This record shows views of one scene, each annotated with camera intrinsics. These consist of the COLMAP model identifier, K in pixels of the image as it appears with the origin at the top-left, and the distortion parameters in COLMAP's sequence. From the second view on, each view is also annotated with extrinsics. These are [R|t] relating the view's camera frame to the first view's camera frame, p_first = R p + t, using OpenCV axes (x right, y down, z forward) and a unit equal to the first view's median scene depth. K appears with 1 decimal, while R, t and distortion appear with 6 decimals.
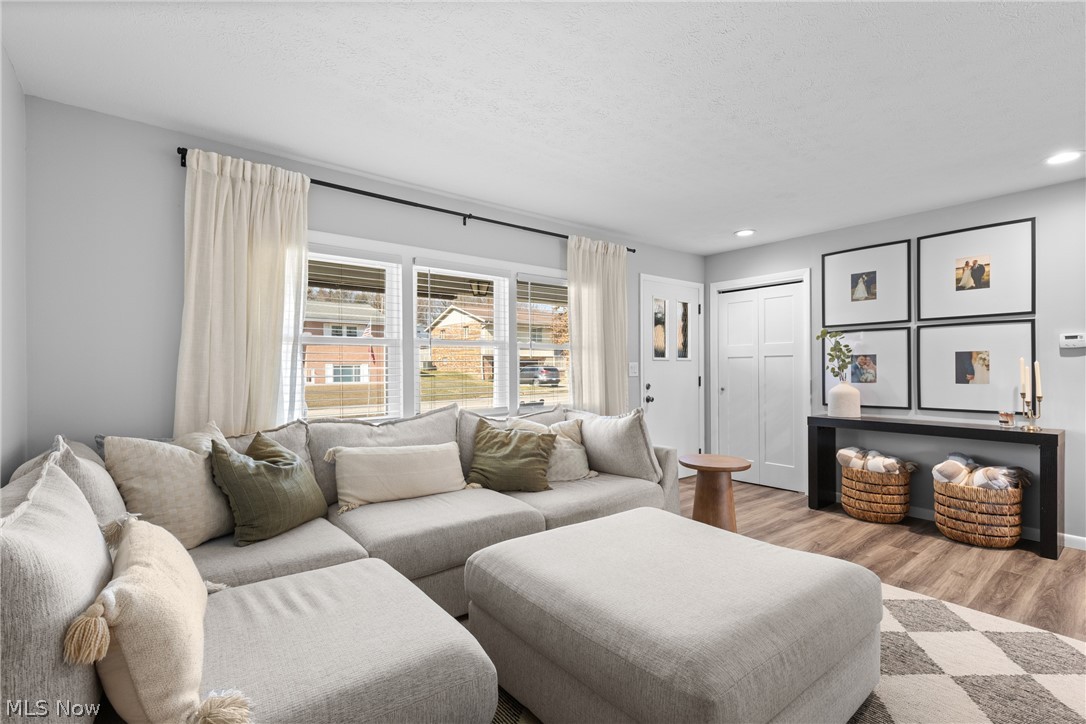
lens RADIAL K [[487.5, 0, 545.5], [0, 487.5, 368.3], [0, 0, 1]] dist [0.010208, -0.001148]
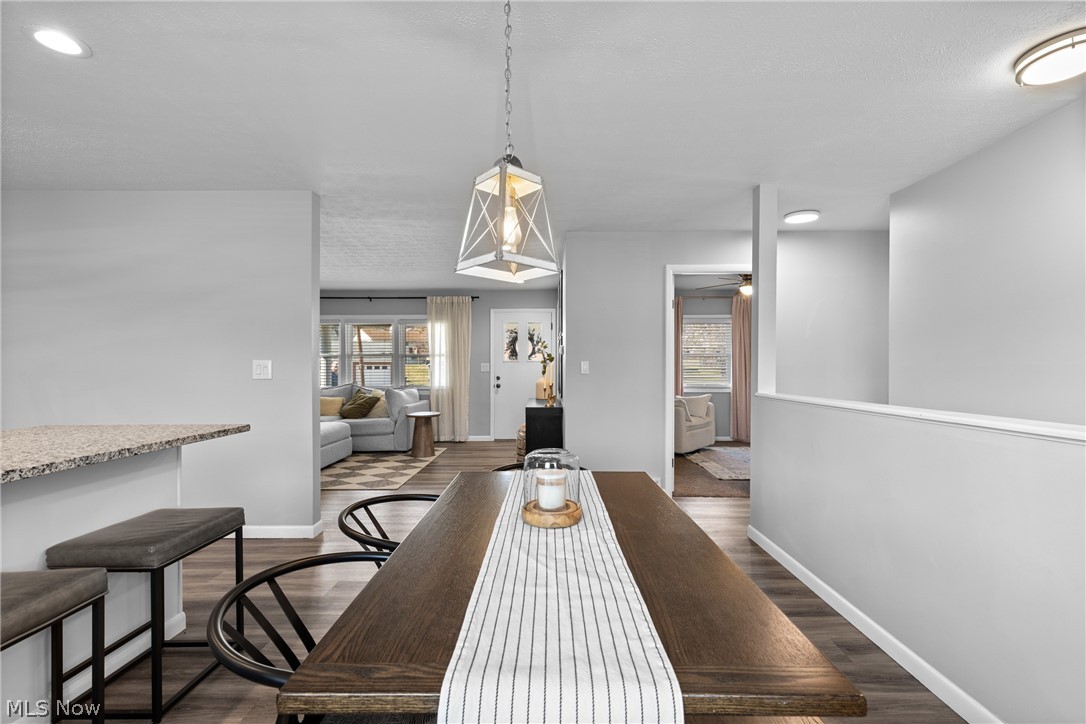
lens RADIAL K [[487.5, 0, 545.5], [0, 487.5, 368.3], [0, 0, 1]] dist [0.010208, -0.001148]
pose [[0.777174, 0.006457, -0.629252, 1.384596], [-0.003103, 0.999975, 0.006429, -0.006481], [0.629278, -0.003043, 0.777174, -0.161746]]
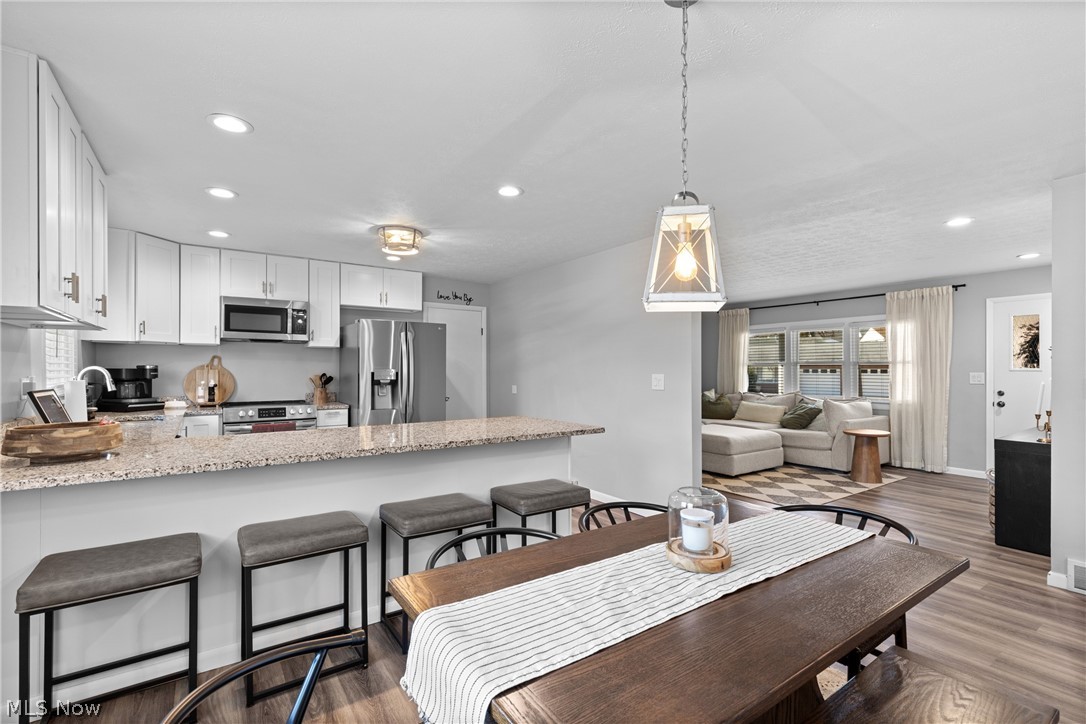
lens RADIAL K [[487.5, 0, 545.5], [0, 487.5, 368.3], [0, 0, 1]] dist [0.010208, -0.001148]
pose [[-0.067696, 0.003973, -0.997698, 1.490609], [-0.000901, 0.999991, 0.004044, -0.026891], [0.997706, 0.001173, -0.067692, -0.004318]]
